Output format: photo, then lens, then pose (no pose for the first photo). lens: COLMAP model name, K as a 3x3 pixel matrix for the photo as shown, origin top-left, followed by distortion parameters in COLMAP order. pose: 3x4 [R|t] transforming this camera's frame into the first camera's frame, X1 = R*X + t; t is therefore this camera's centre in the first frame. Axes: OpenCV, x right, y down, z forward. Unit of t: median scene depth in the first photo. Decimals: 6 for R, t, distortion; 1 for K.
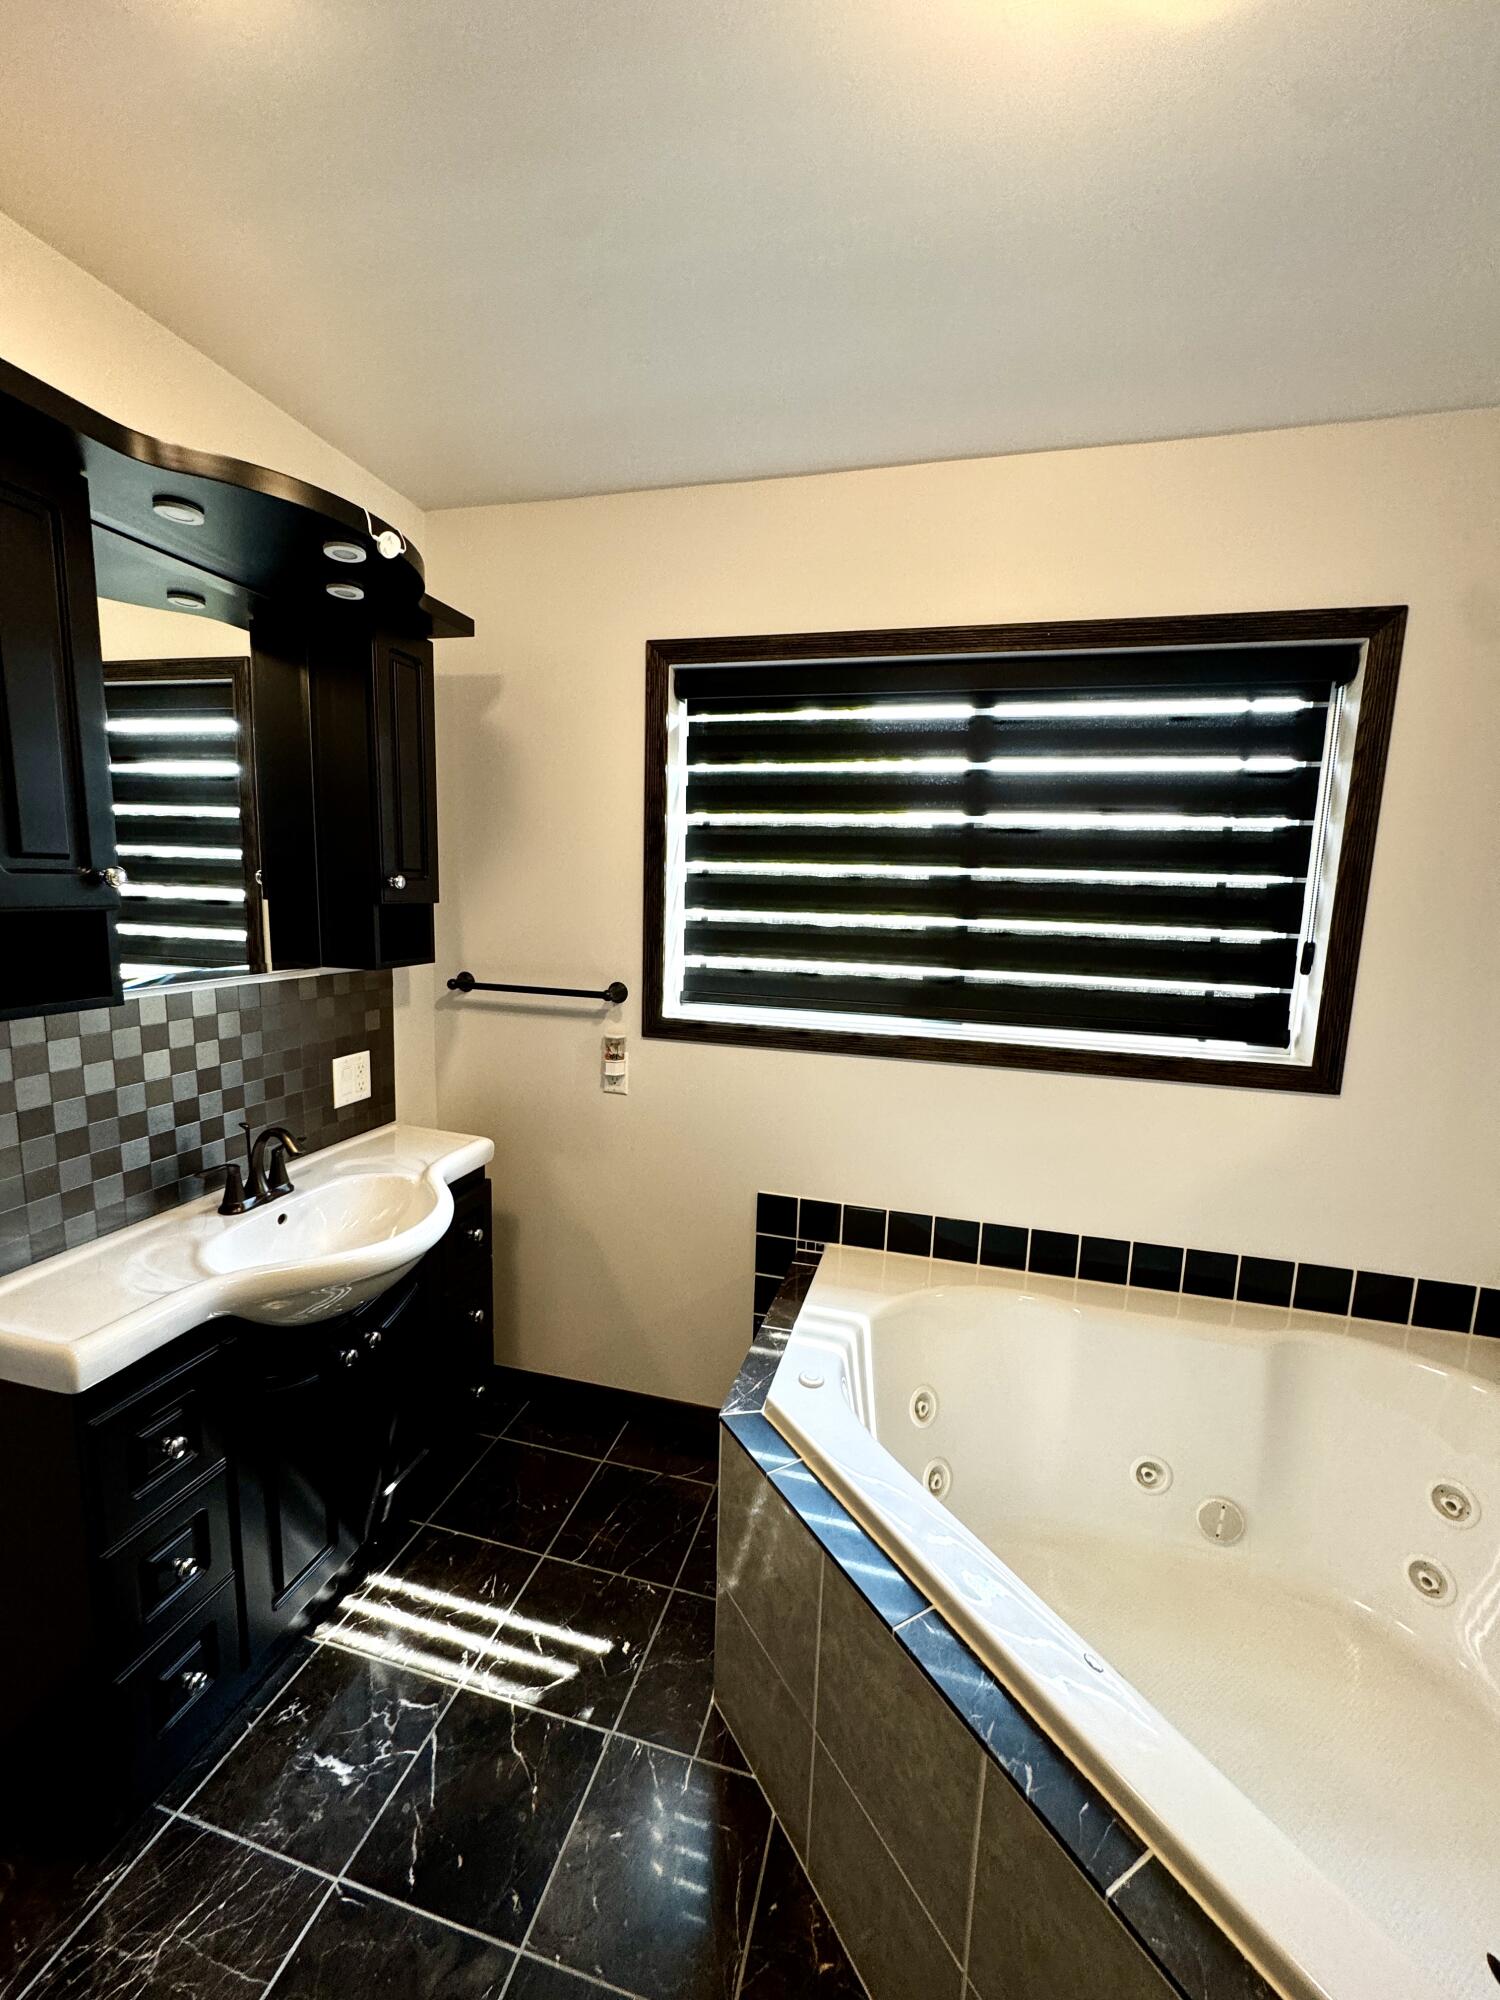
lens RADIAL K [[797.0, 0, 760.0], [0, 797.0, 1007.3], [0, 0, 1]] dist [-0.003892, 0.000640]
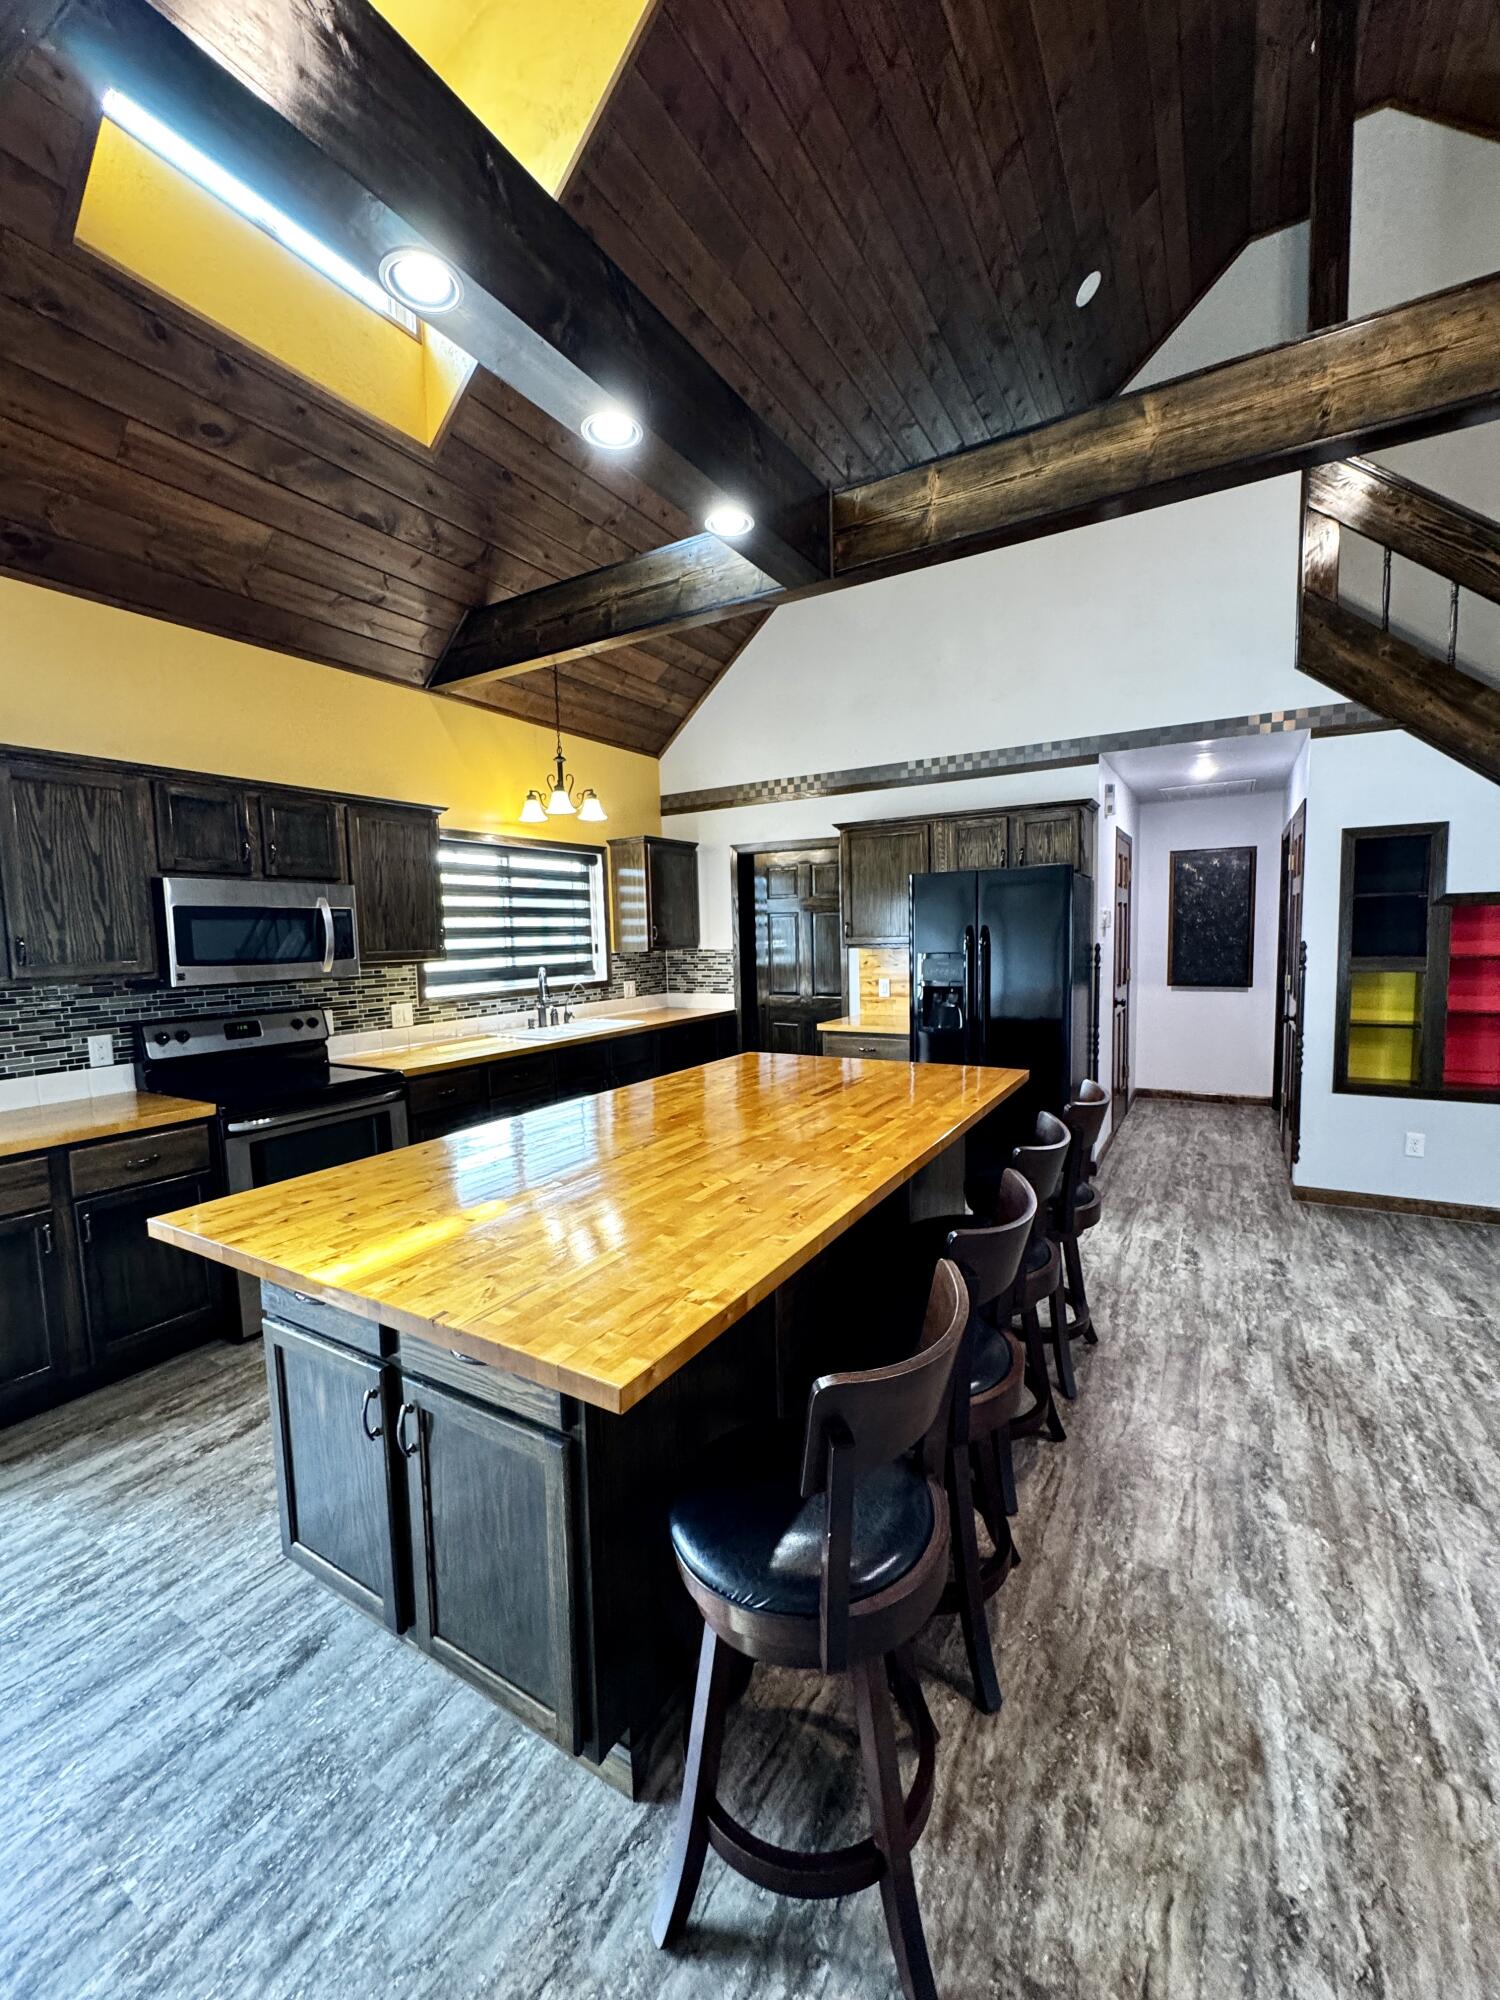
lens RADIAL K [[797.0, 0, 750.3], [0, 797.0, 1000.5], [0, 0, 1]] dist [-0.003892, 0.000640]
pose [[0.272680, -0.117713, 0.954877, -1.971328], [0.173512, 0.982230, 0.071536, 0.028438], [-0.946329, 0.146176, 0.288259, -0.430509]]
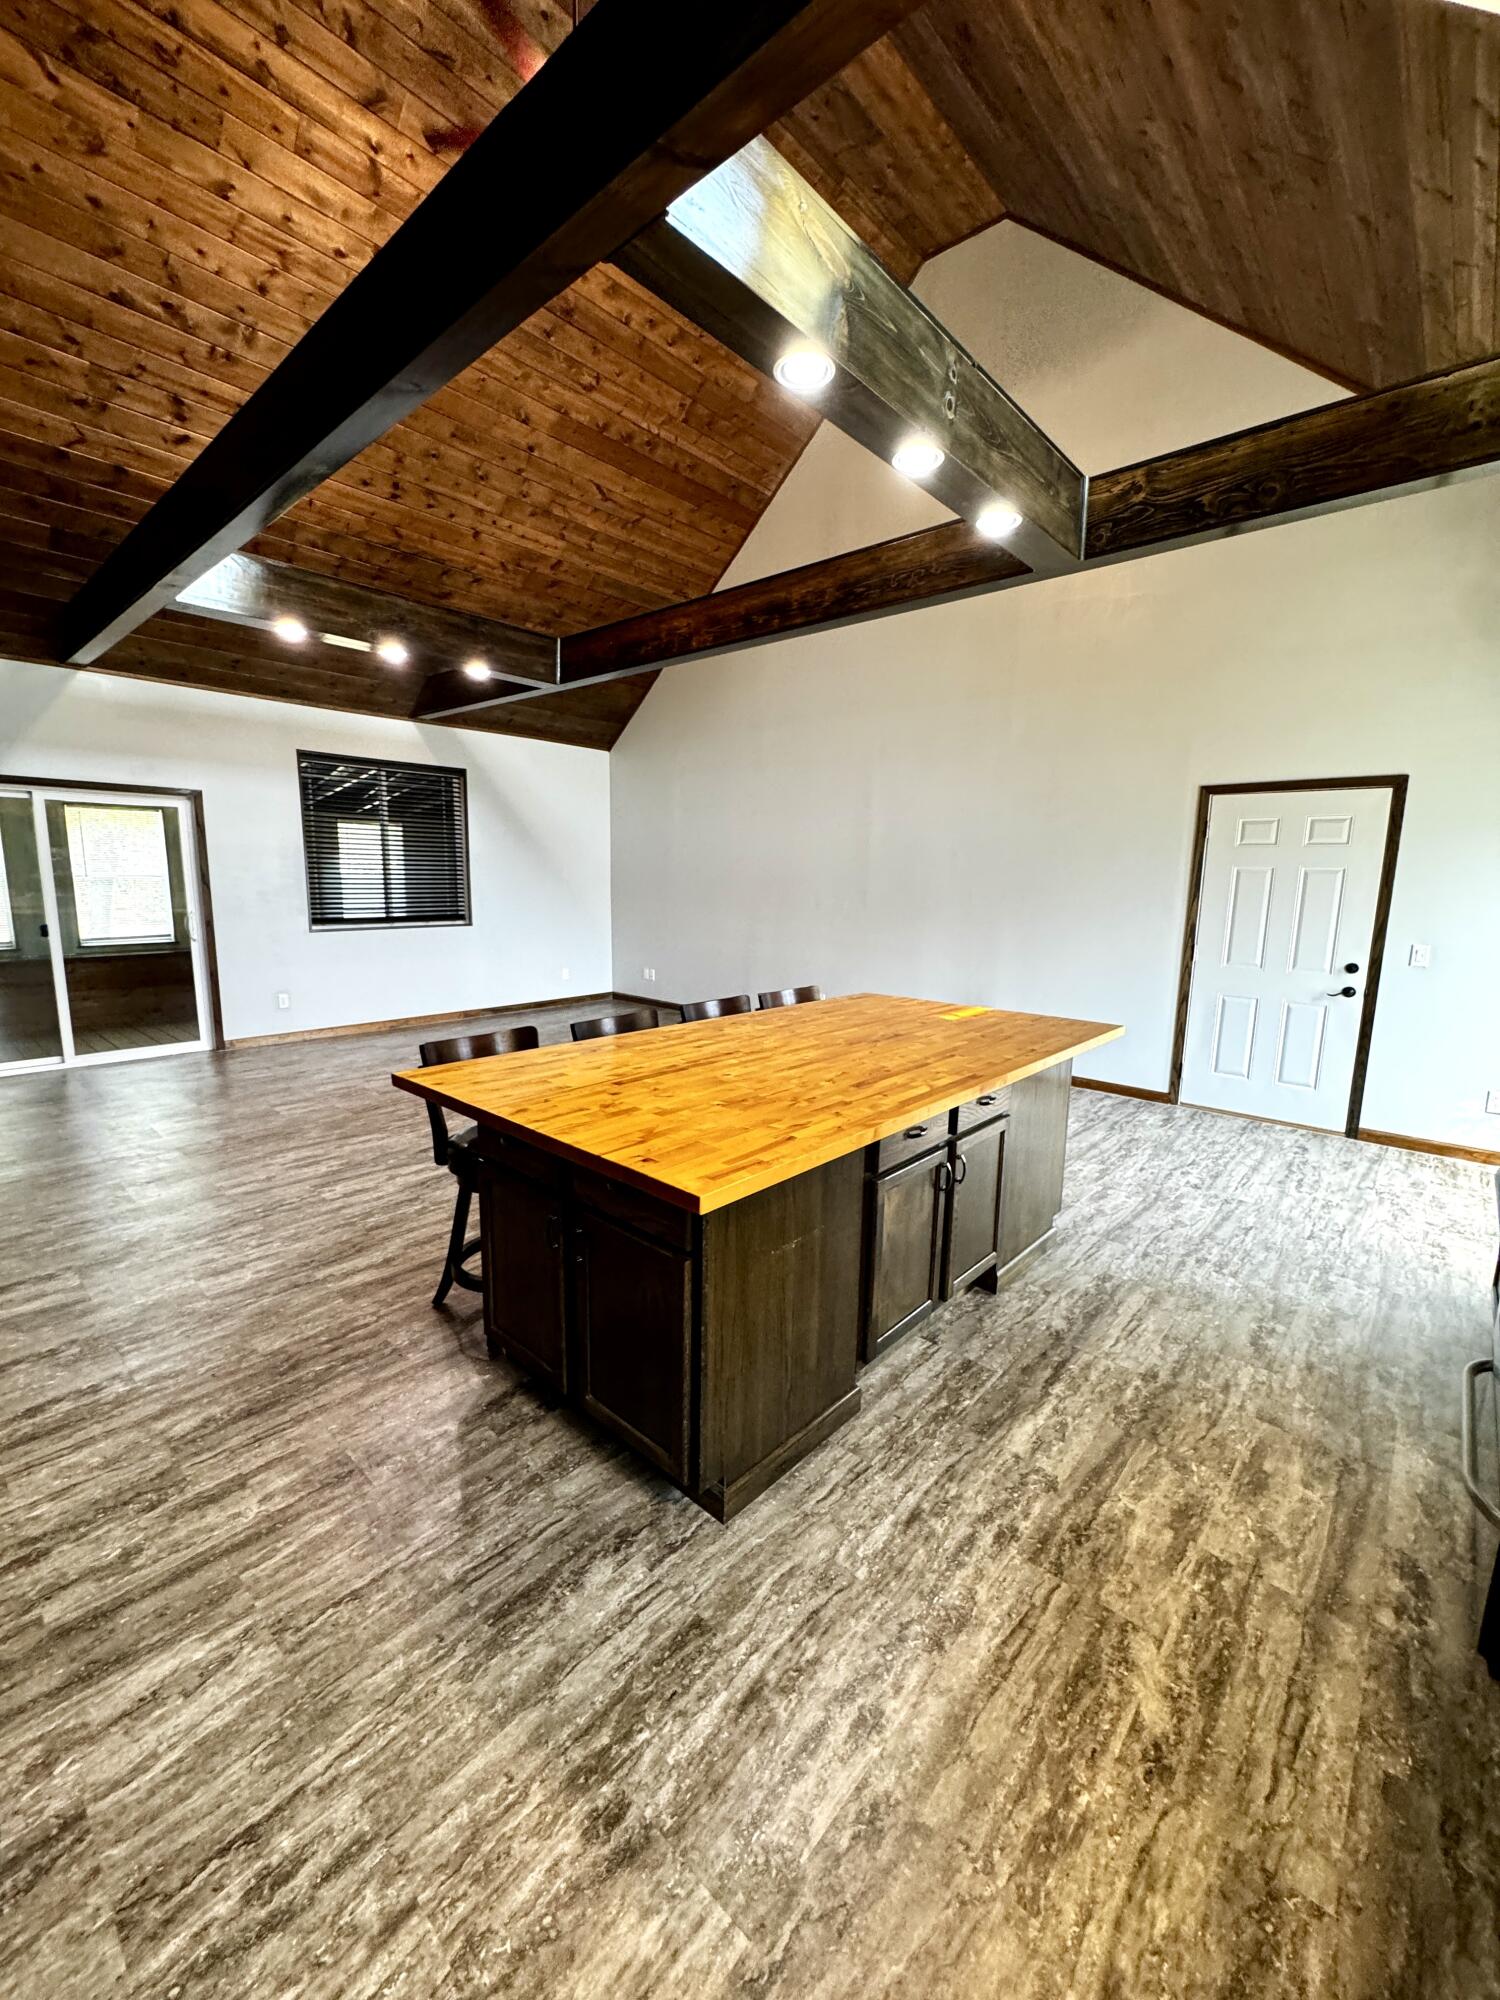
lens RADIAL K [[797.0, 0, 747.8], [0, 797.0, 1007.1], [0, 0, 1]] dist [-0.003892, 0.000640]
pose [[-0.454890, 0.114358, -0.883175, 0.405780], [-0.160671, 0.964908, 0.207696, -0.048522], [0.875934, 0.236379, -0.420553, 0.434821]]
